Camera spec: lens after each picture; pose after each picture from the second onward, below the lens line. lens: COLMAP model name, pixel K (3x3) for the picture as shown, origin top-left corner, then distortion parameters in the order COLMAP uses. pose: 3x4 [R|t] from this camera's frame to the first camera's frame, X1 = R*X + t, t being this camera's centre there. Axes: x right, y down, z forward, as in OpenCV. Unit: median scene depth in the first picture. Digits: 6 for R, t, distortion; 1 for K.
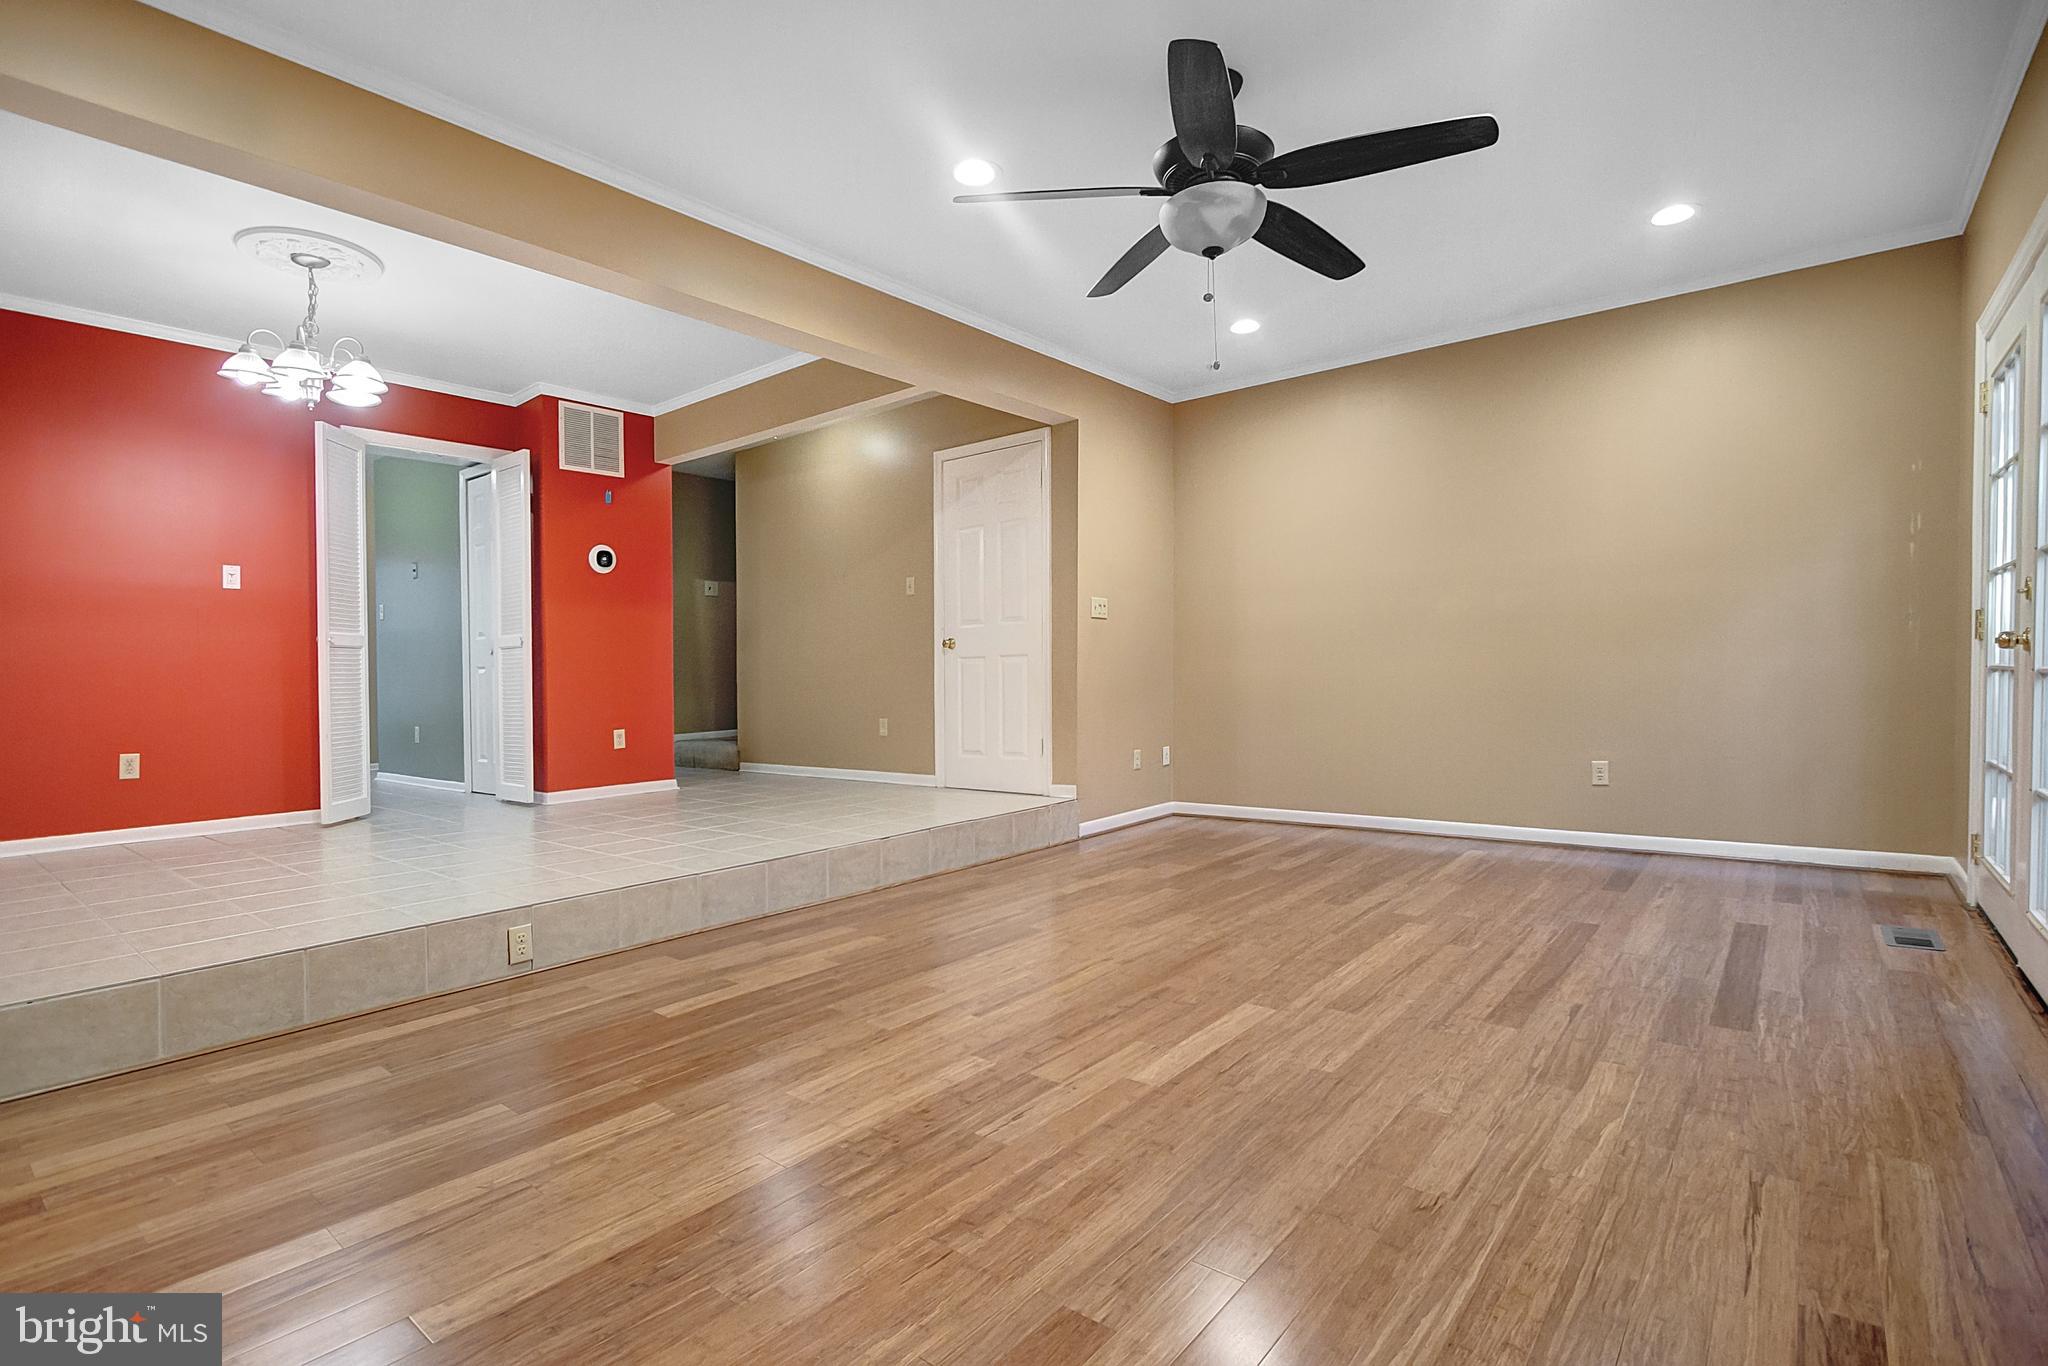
lens RADIAL K [[978.1, 0, 1033.1], [0, 978.1, 679.8], [0, 0, 1]] dist [-0.017528, 0.003876]
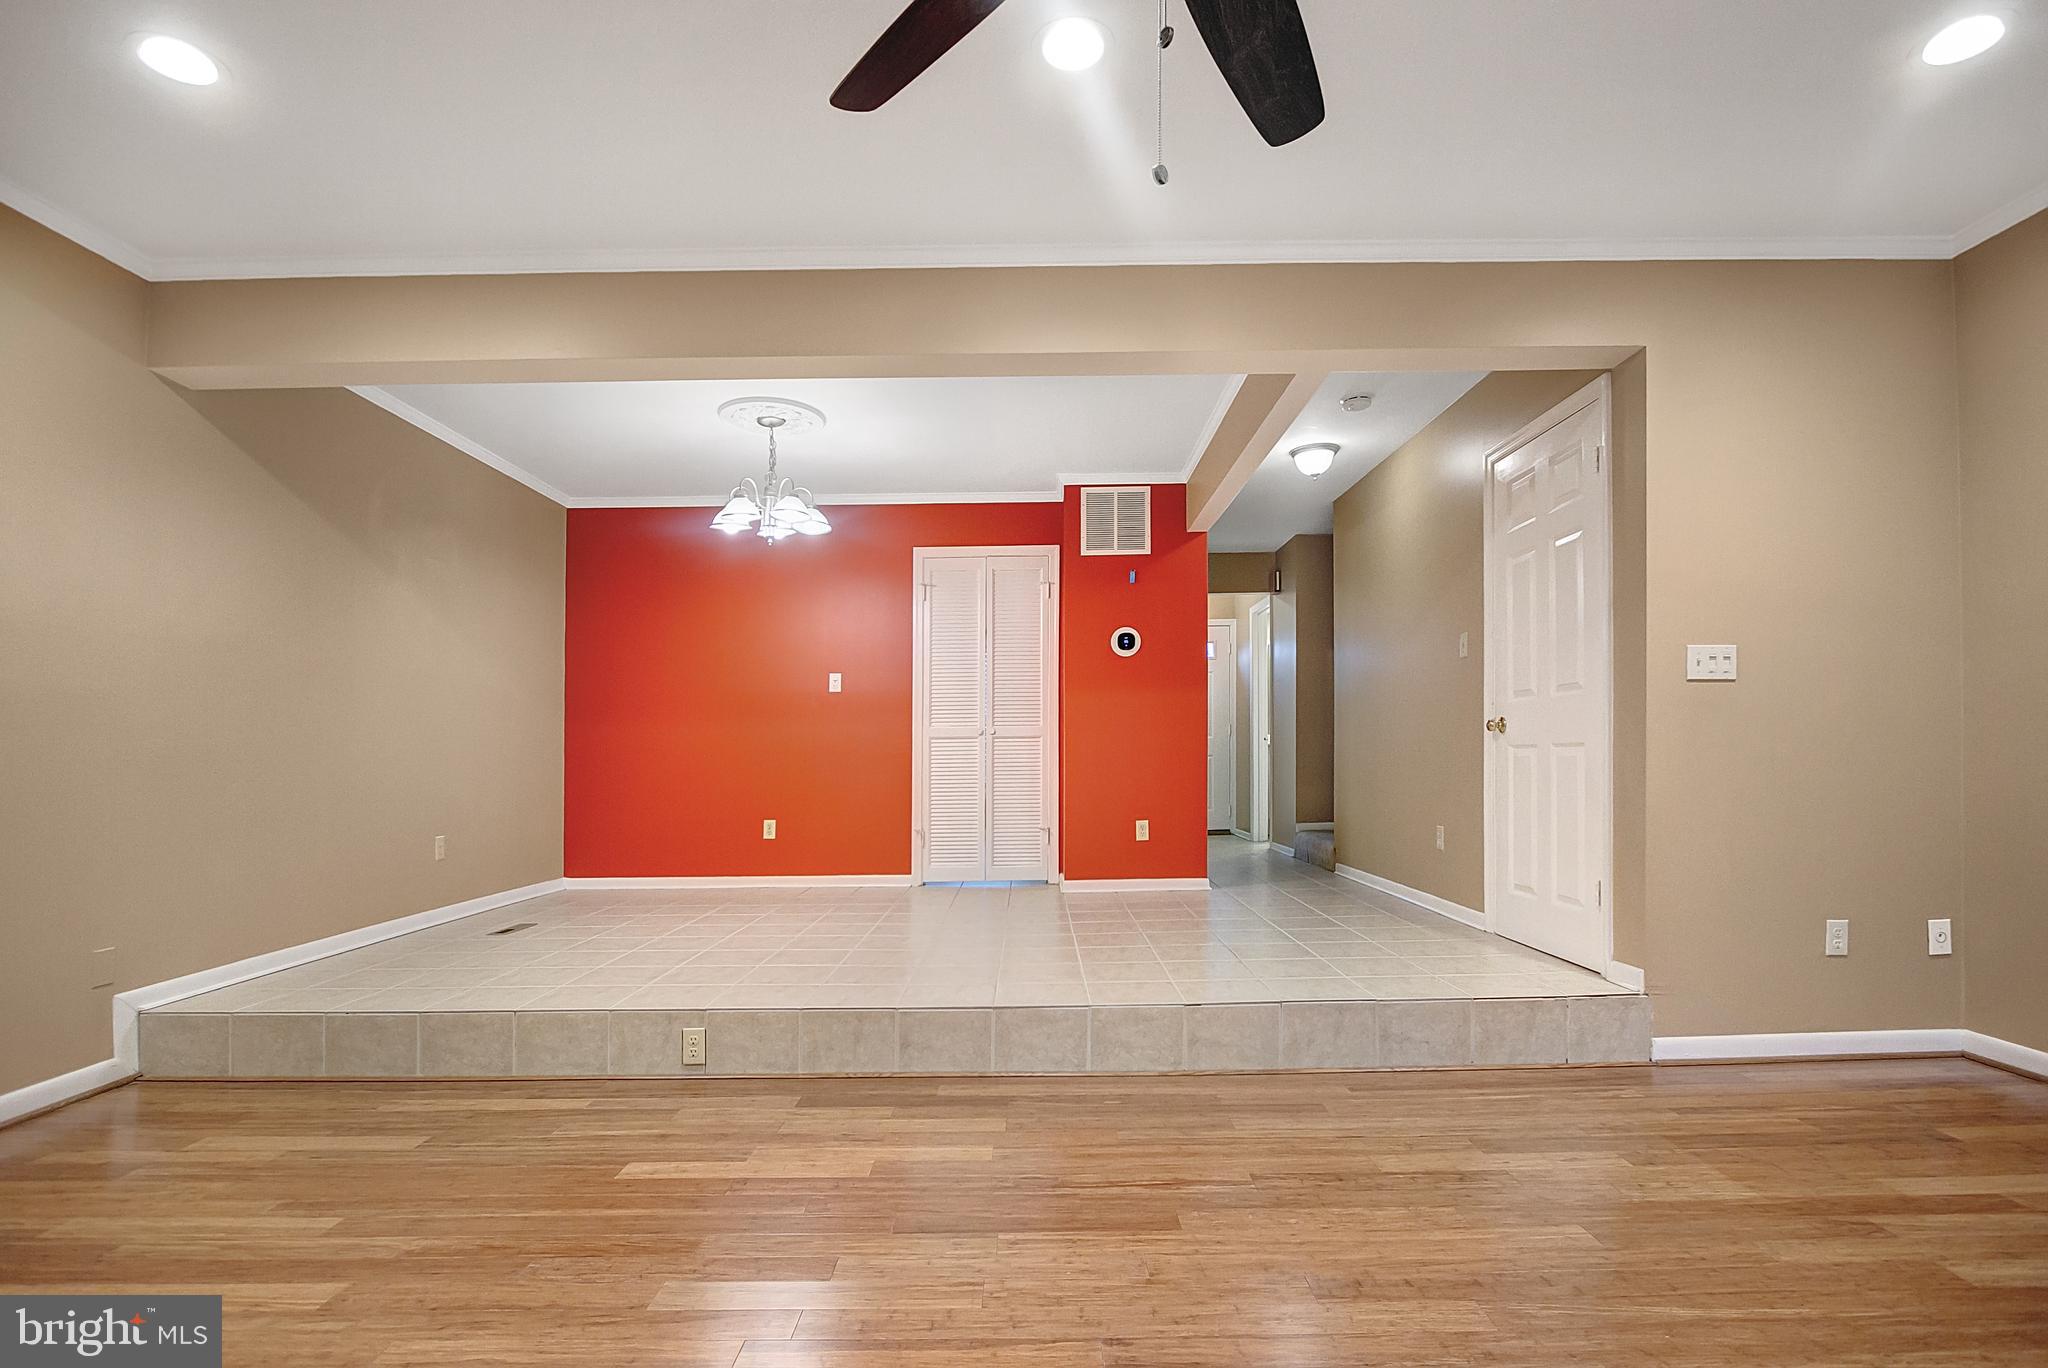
lens RADIAL K [[978.1, 0, 1050.8], [0, 978.1, 703.1], [0, 0, 1]] dist [-0.017528, 0.003876]
pose [[0.626607, -0.027154, -0.778862, 0.425043], [-0.006908, 0.999160, -0.040393, -0.038091], [0.779304, 0.030691, 0.625893, 0.551921]]
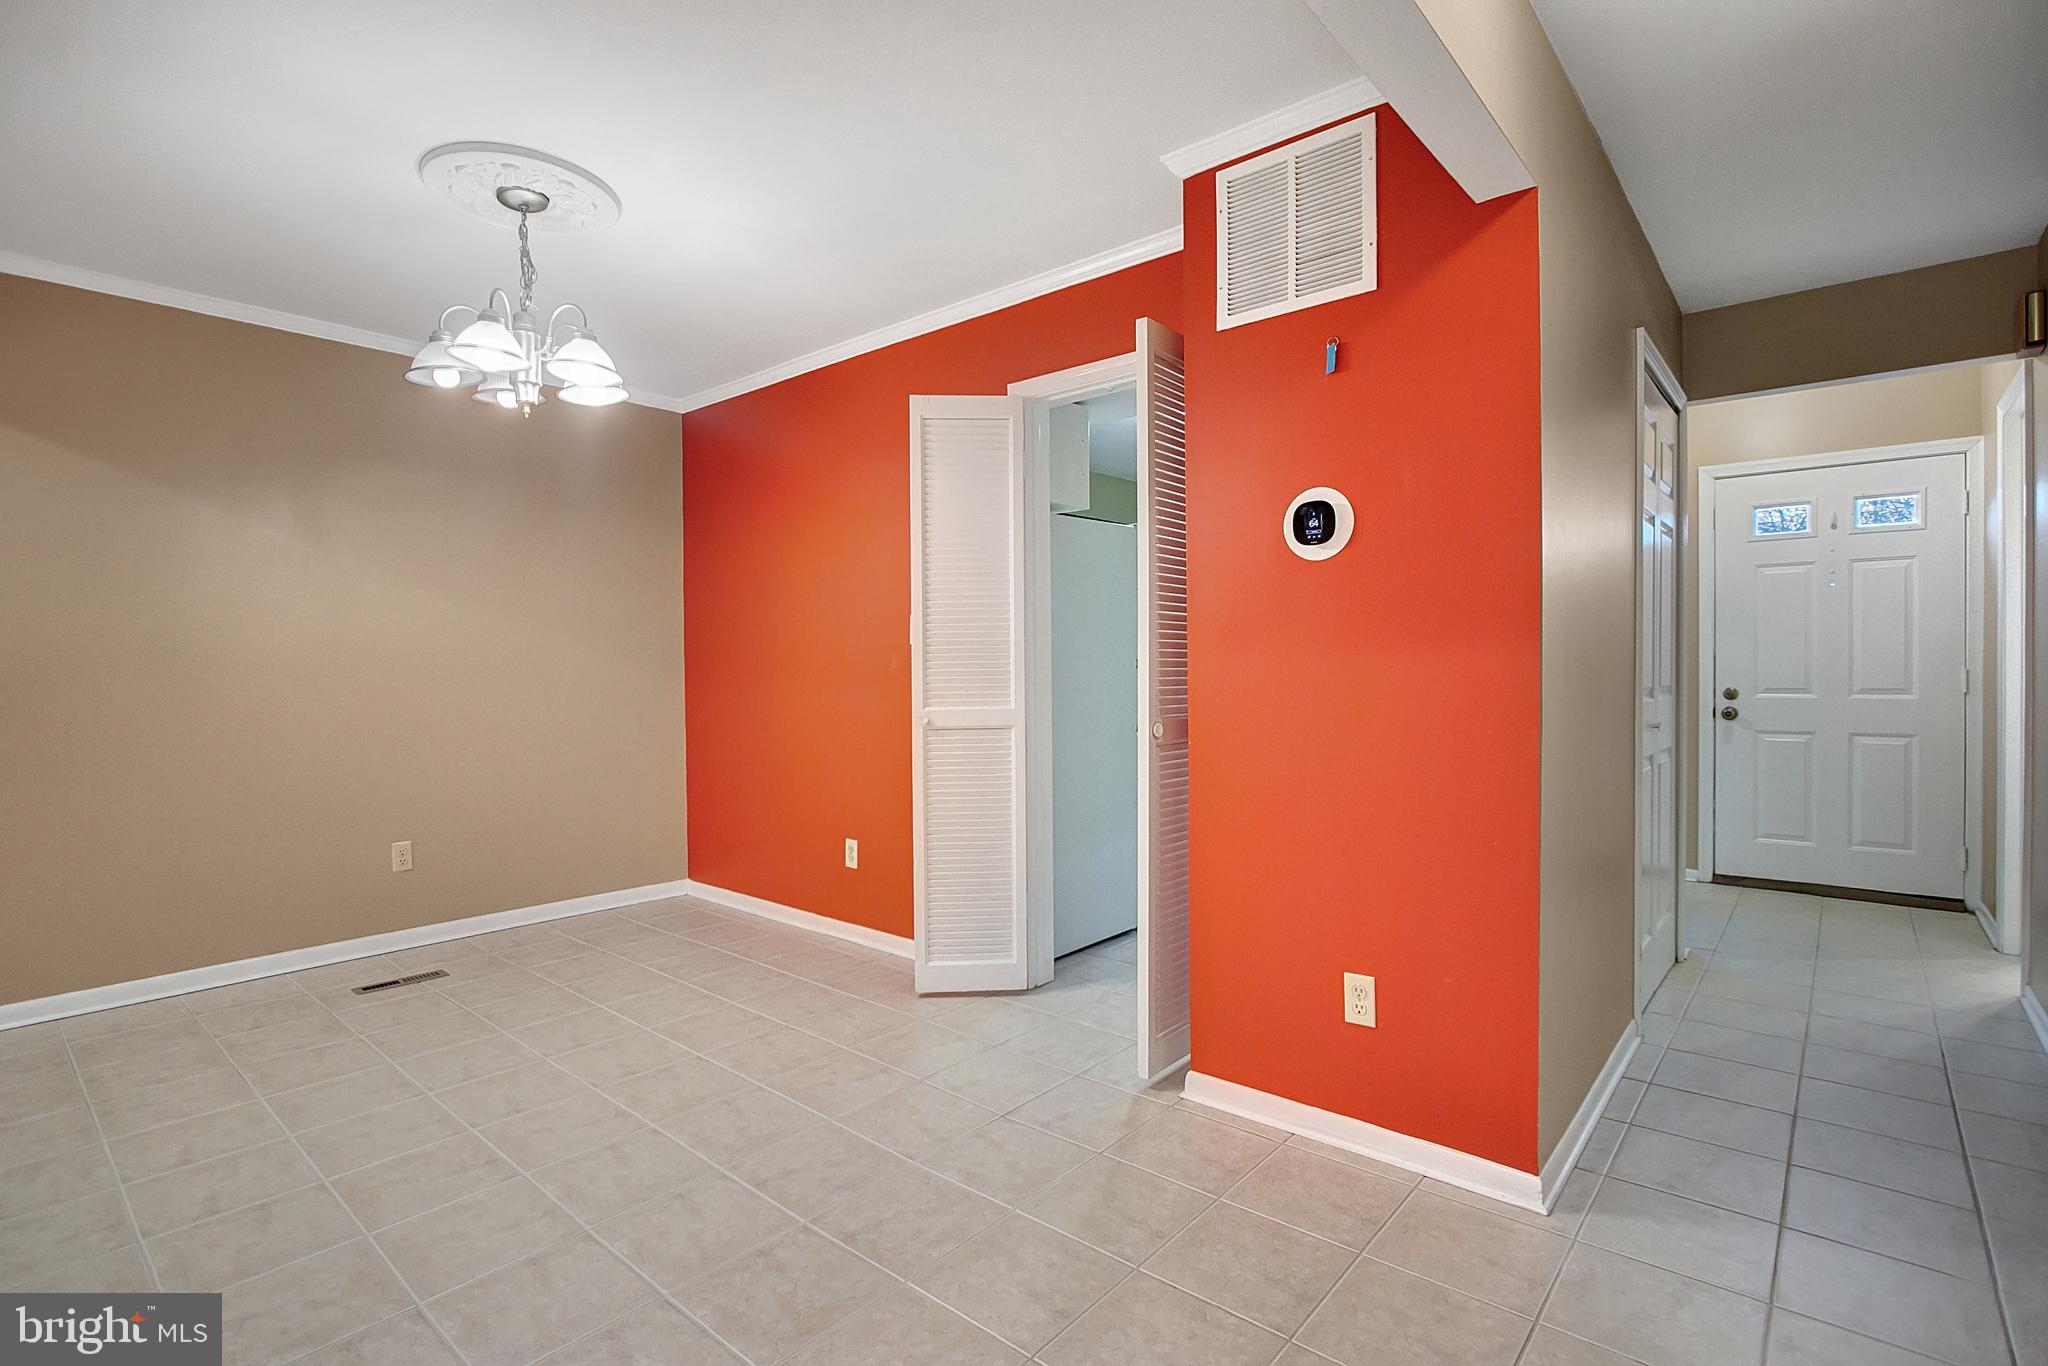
lens RADIAL K [[978.1, 0, 998.6], [0, 978.1, 663.7], [0, 0, 1]] dist [-0.017528, 0.003876]
pose [[-0.063635, 0.021772, -0.997736, -0.076891], [0.001342, 0.999763, 0.021731, -0.125530], [0.997972, 0.000044, -0.063649, 1.459271]]
